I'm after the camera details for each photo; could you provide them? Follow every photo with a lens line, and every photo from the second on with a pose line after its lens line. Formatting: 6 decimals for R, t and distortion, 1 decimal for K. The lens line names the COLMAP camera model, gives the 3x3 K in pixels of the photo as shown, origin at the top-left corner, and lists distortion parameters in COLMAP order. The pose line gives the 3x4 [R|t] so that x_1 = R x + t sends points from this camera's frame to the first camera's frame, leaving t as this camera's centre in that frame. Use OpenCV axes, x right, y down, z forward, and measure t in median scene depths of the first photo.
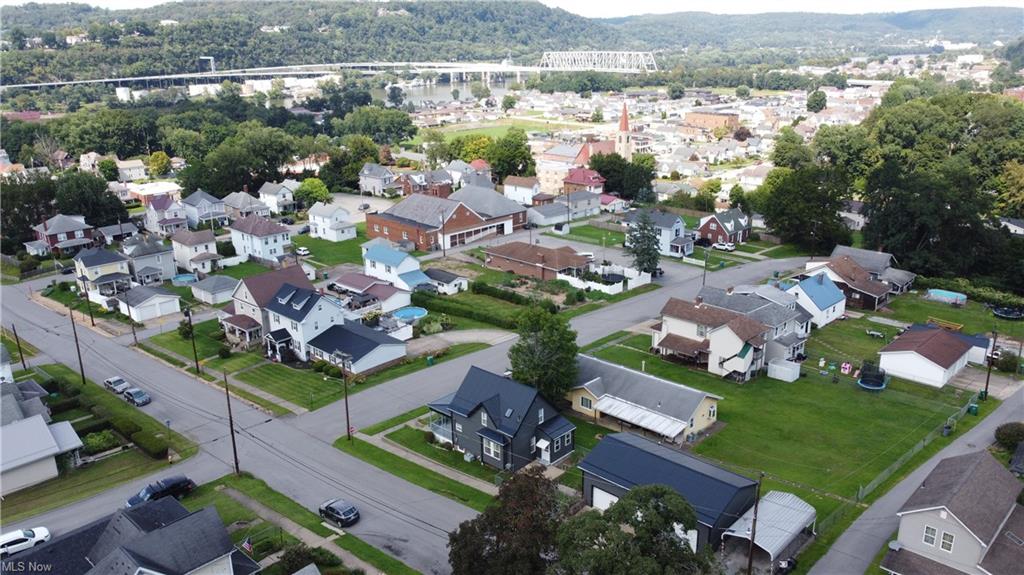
lens RADIAL K [[775.3, 0, 512.0], [0, 775.3, 287.5], [0, 0, 1]] dist [0.002598, -0.002466]
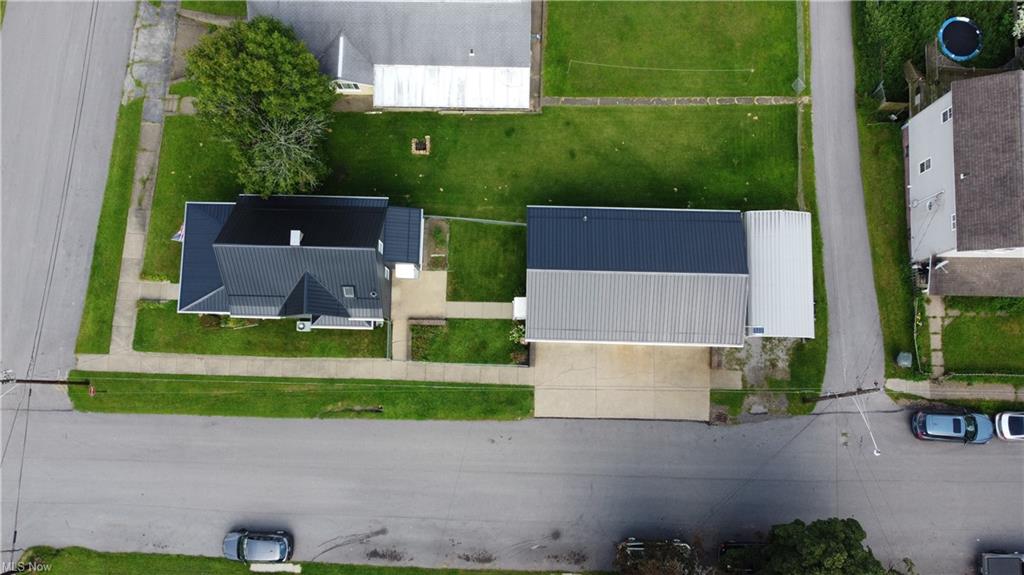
lens RADIAL K [[775.3, 0, 512.0], [0, 775.3, 287.5], [0, 0, 1]] dist [0.002598, -0.002466]
pose [[0.750319, -0.653384, 0.100552, 0.030170], [0.189698, 0.358509, 0.914049, -0.343869], [-0.633274, -0.666754, 0.392942, 0.622291]]
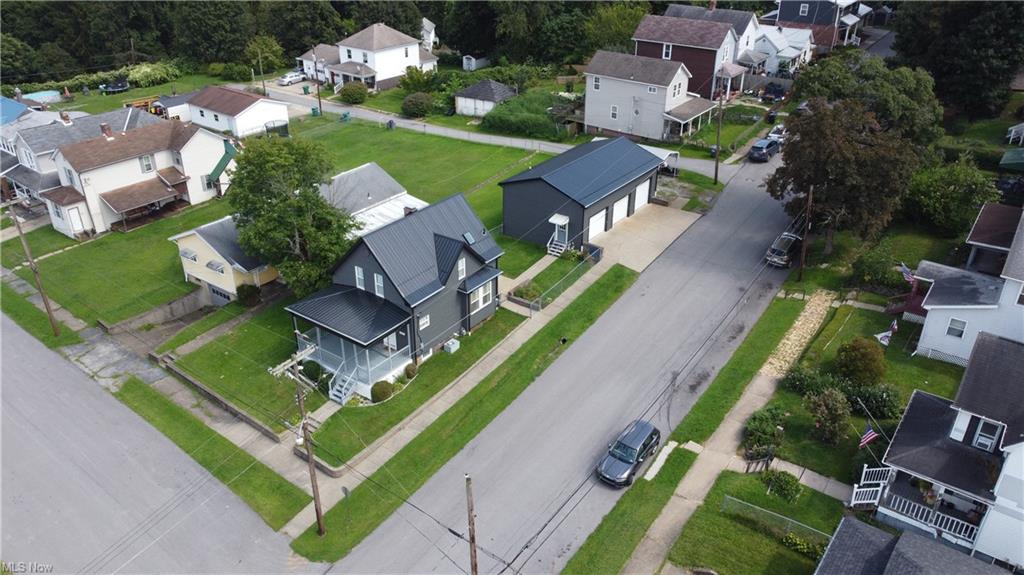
lens RADIAL K [[775.3, 0, 512.0], [0, 775.3, 287.5], [0, 0, 1]] dist [0.002598, -0.002466]
pose [[-0.114907, -0.461004, 0.879927, -0.577417], [0.299471, 0.828508, 0.473172, -0.105573], [-0.947161, 0.317884, 0.042856, 0.867923]]
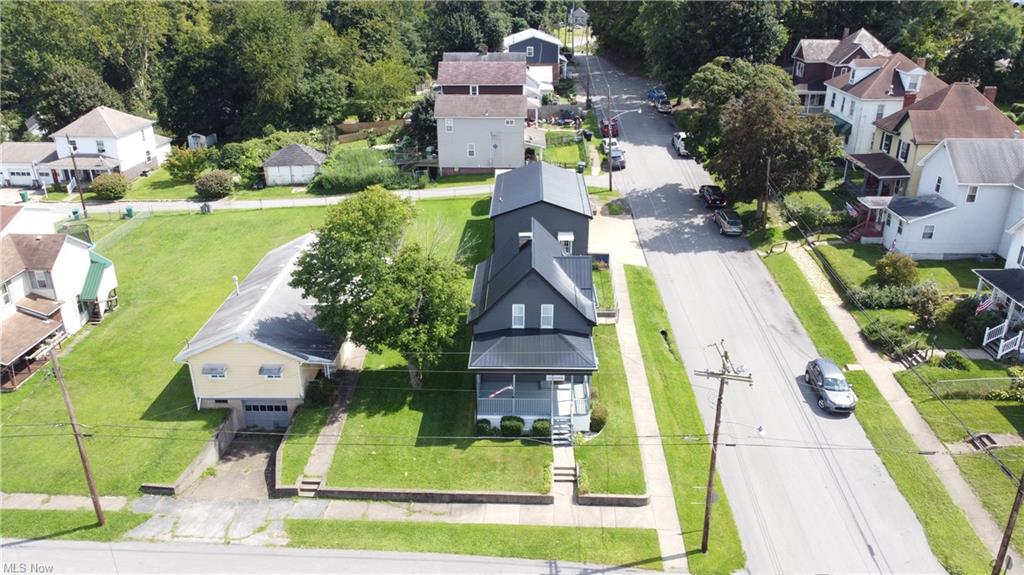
lens RADIAL K [[775.3, 0, 512.0], [0, 775.3, 287.5], [0, 0, 1]] dist [0.002598, -0.002466]
pose [[-0.662826, -0.277257, 0.695551, -0.414734], [0.239608, 0.801536, 0.547839, -0.185028], [-0.709401, 0.529781, -0.464846, 1.248321]]
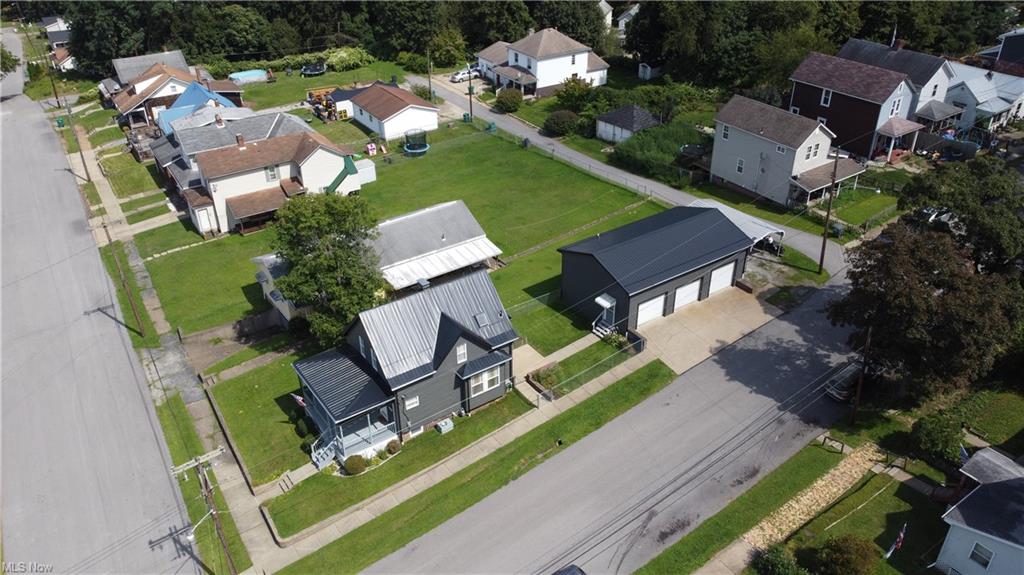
lens RADIAL K [[775.3, 0, 512.0], [0, 775.3, 287.5], [0, 0, 1]] dist [0.002598, -0.002466]
pose [[0.215175, -0.500196, 0.838751, -0.499256], [0.303842, 0.850532, 0.429273, -0.129813], [-0.928105, 0.162479, 0.334994, 0.683235]]
